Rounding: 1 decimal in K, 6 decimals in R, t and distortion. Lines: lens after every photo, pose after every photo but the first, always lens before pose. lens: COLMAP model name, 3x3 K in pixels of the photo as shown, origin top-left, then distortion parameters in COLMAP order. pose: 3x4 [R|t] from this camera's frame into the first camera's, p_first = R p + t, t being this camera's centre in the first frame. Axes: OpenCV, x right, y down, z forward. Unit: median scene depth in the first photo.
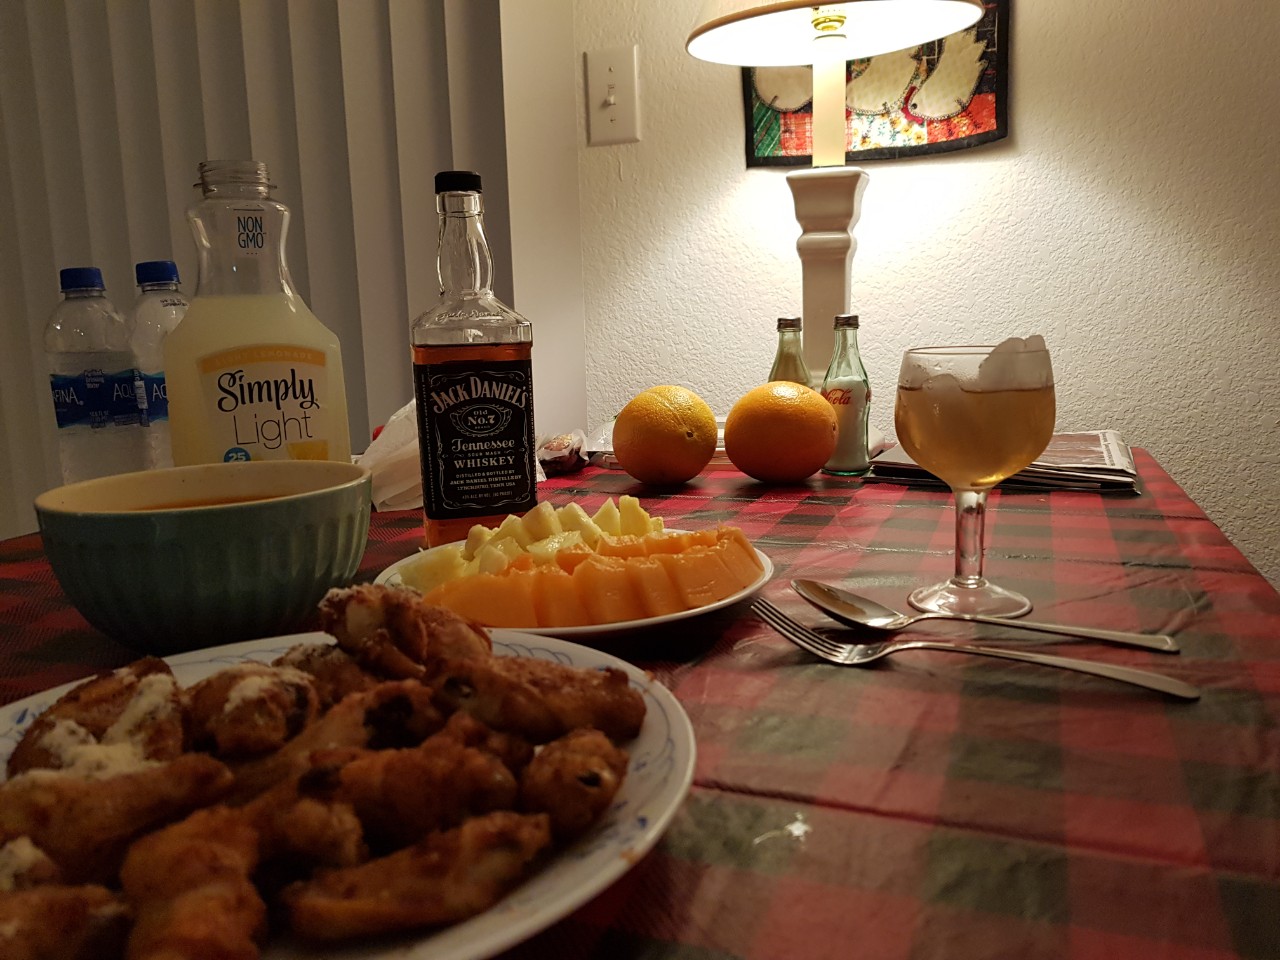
lens RADIAL K [[996.4, 0, 637.9], [0, 996.4, 476.8], [0, 0, 1]] dist [0.061825, -0.094742]
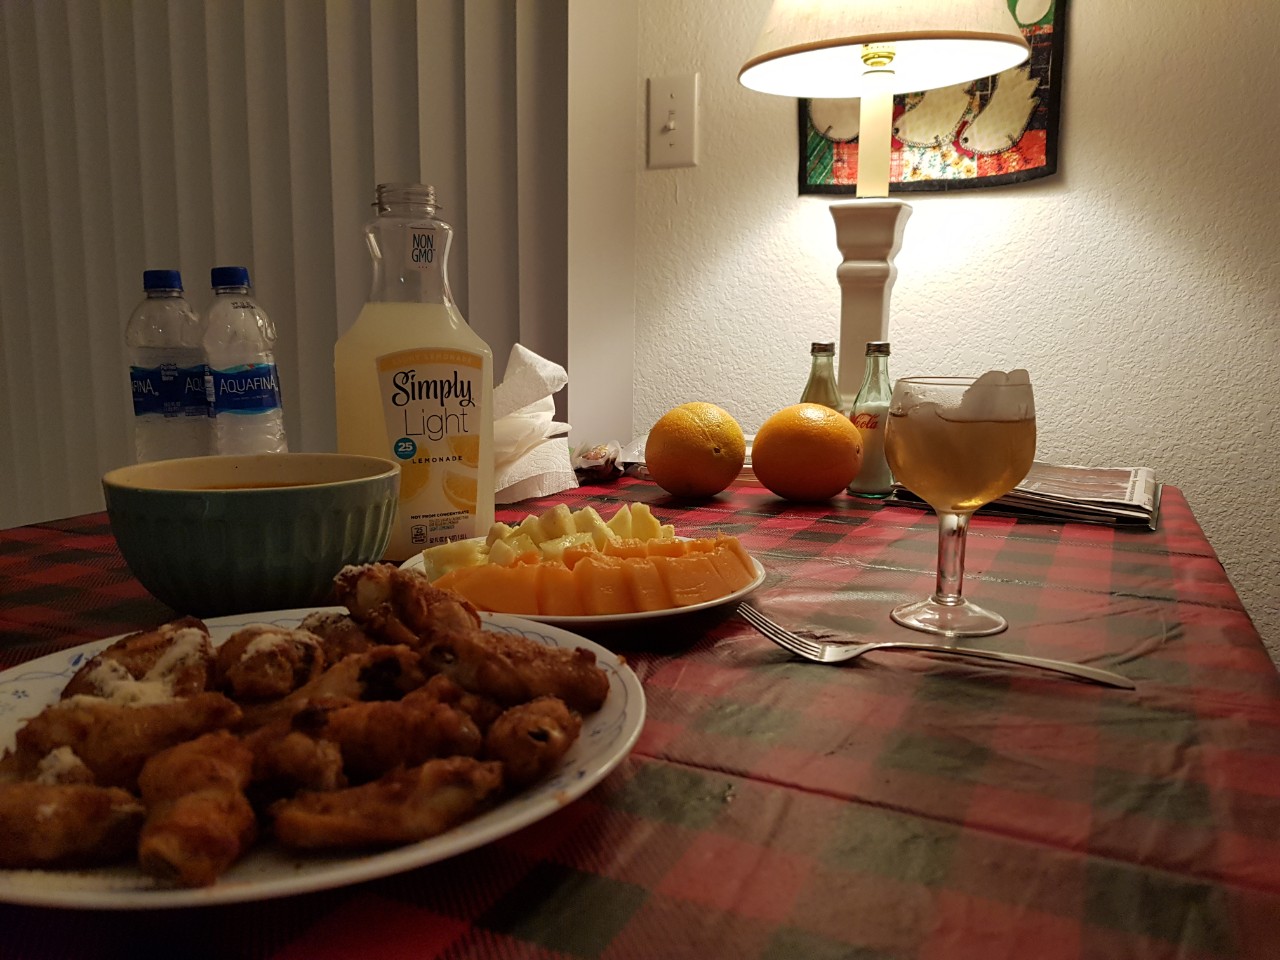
lens RADIAL K [[996.4, 0, 636.7], [0, 996.4, 487.9], [0, 0, 1]] dist [0.061825, -0.094742]
pose [[0.996321, 0.052072, -0.068073, 0.071809], [-0.052382, 0.998623, -0.002772, 0.007555], [0.067835, 0.006328, 0.997676, -0.083827]]
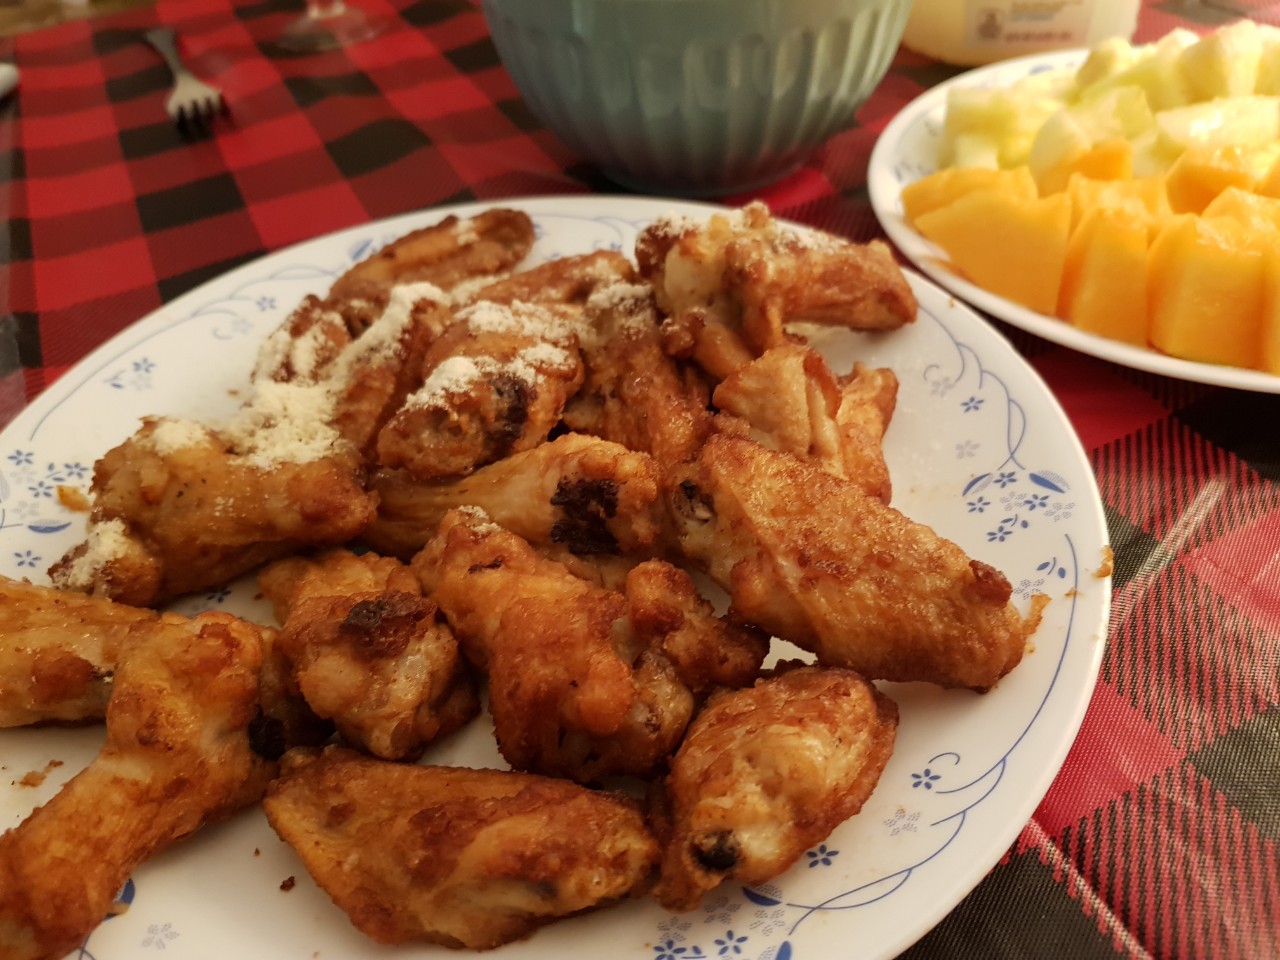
lens RADIAL K [[1046.7, 0, 646.5], [0, 1046.7, 475.4], [0, 0, 1]] dist [0.031882, -0.002278]
pose [[0.748122, 0.431703, -0.503930, 0.067615], [-0.068344, 0.805524, 0.588609, -0.106702], [0.660032, -0.405911, 0.632135, 0.388396]]
